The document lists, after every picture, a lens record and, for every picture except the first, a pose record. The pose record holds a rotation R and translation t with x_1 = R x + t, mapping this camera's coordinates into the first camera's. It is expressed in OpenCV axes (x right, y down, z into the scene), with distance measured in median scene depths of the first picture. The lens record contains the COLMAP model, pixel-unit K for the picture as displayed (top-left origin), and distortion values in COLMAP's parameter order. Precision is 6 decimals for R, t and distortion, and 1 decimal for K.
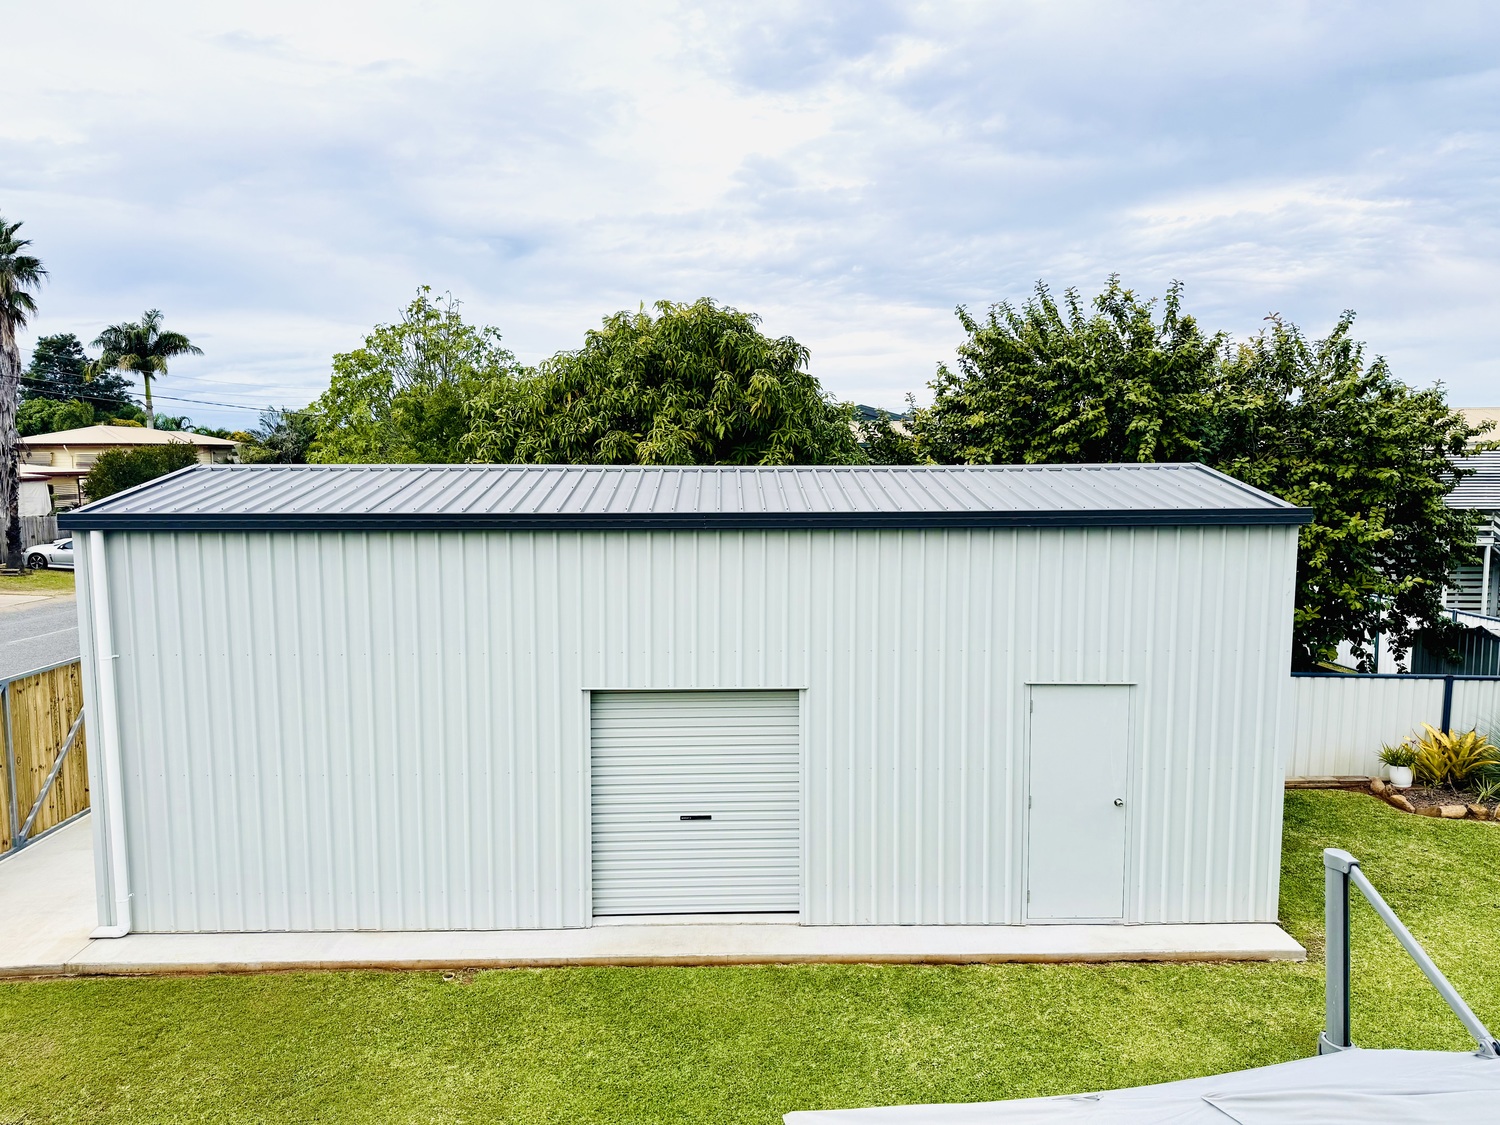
lens RADIAL K [[1053.4, 0, 752.3], [0, 1053.4, 562.2], [0, 0, 1]] dist [0.020886, -0.017603]
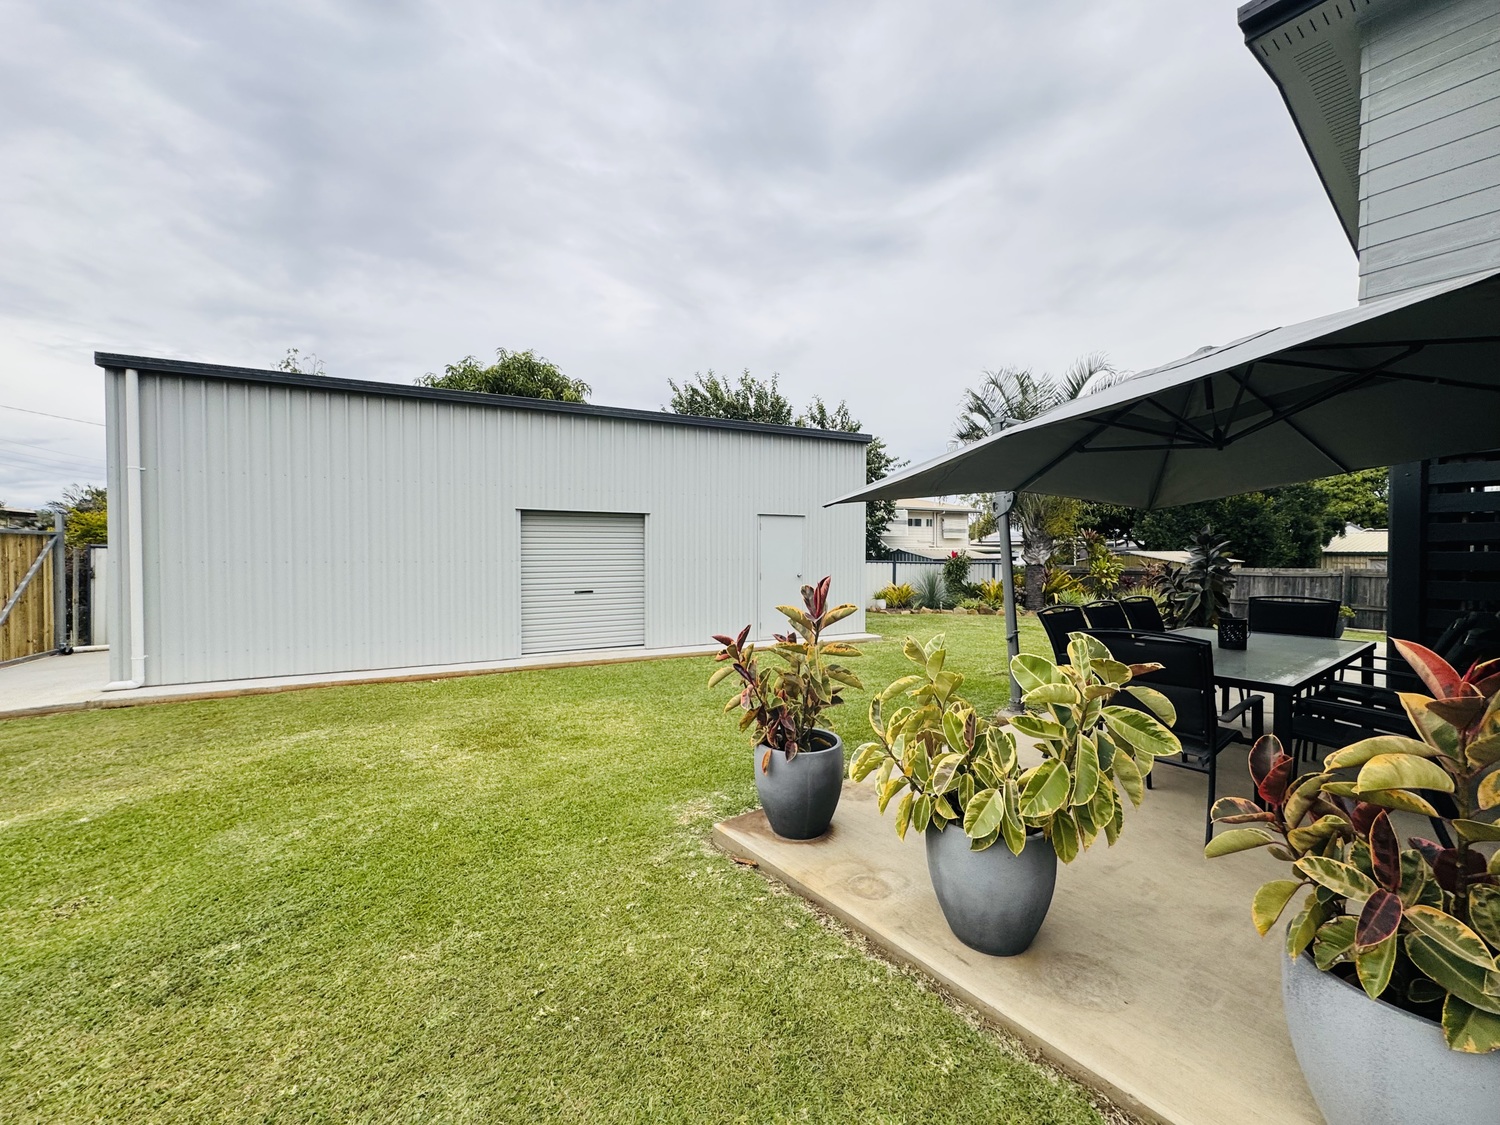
lens RADIAL K [[603.0, 0, 744.4], [0, 603.0, 559.8], [0, 0, 1]] dist [-0.001002, -0.000763]
pose [[0.900846, -0.001364, 0.434136, -0.176407], [0.043373, 0.995275, -0.086874, 0.209295], [-0.431966, 0.097090, 0.896649, 0.009436]]
